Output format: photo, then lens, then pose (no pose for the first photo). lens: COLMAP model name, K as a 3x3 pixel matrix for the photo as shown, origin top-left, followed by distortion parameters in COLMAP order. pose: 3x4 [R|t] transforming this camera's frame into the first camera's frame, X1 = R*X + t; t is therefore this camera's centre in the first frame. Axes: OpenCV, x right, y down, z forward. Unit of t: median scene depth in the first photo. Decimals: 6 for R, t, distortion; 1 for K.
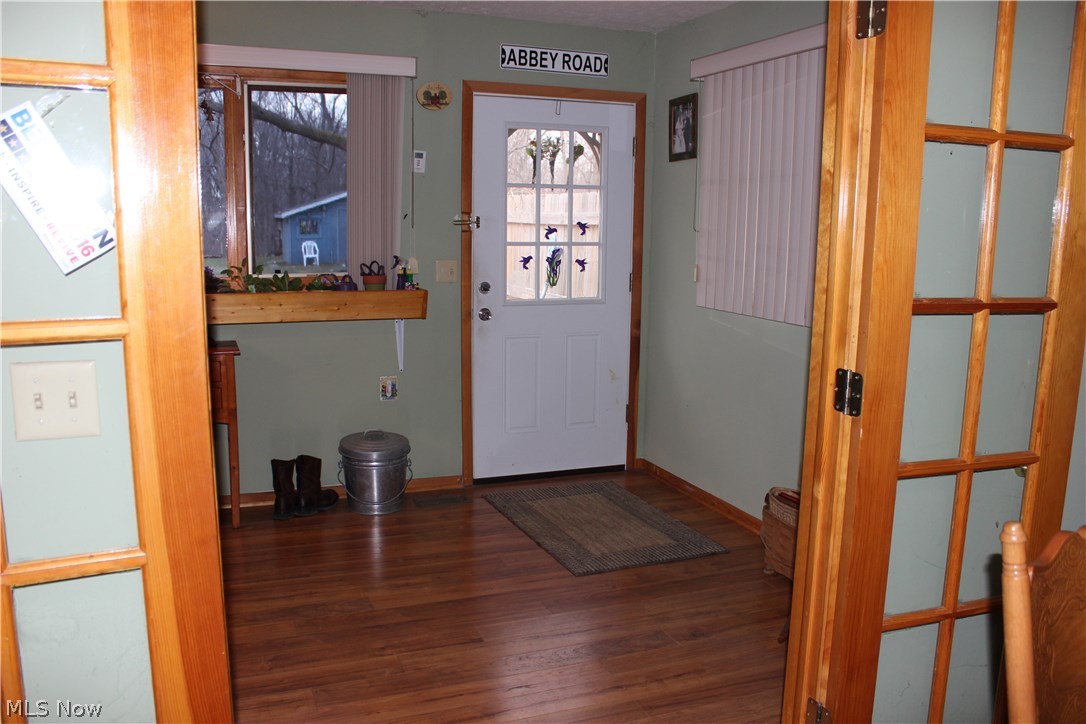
lens RADIAL K [[900.3, 0, 545.1], [0, 900.3, 374.4], [0, 0, 1]] dist [-0.173520, 0.156566]
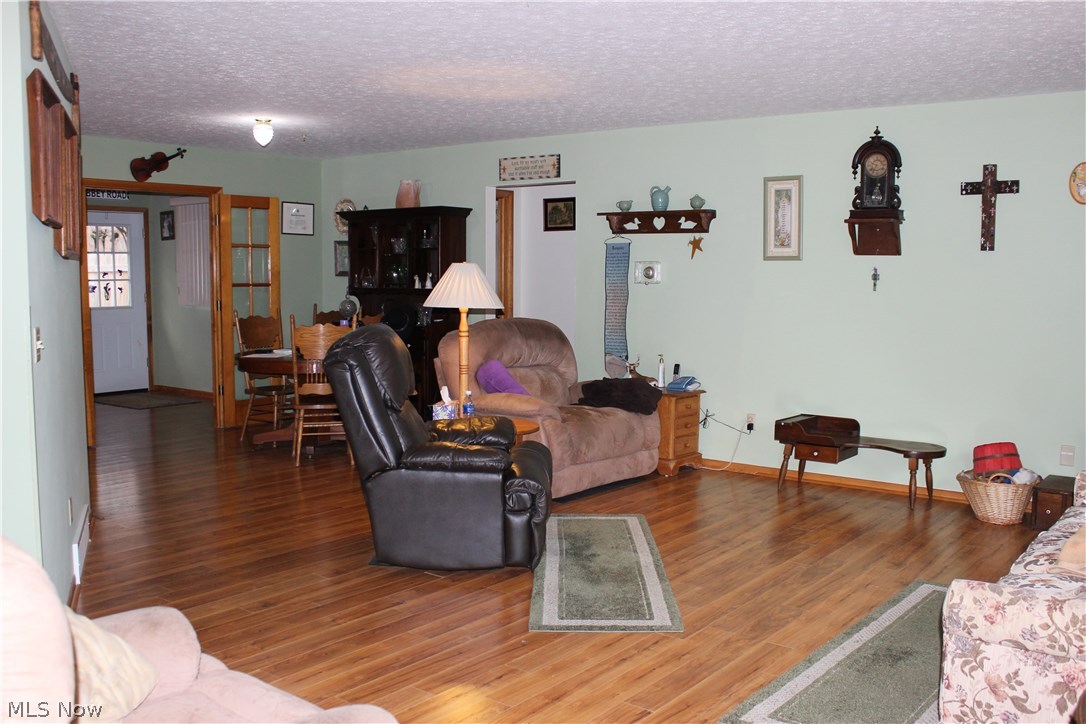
lens RADIAL K [[1020.9, 0, 542.9], [0, 1020.9, 382.3], [0, 0, 1]] dist [-0.144956, 0.154448]
pose [[0.865638, -0.064530, 0.496494, -0.280743], [0.093431, 0.995060, -0.033569, 0.264766], [-0.491875, 0.075446, 0.867391, -1.501634]]
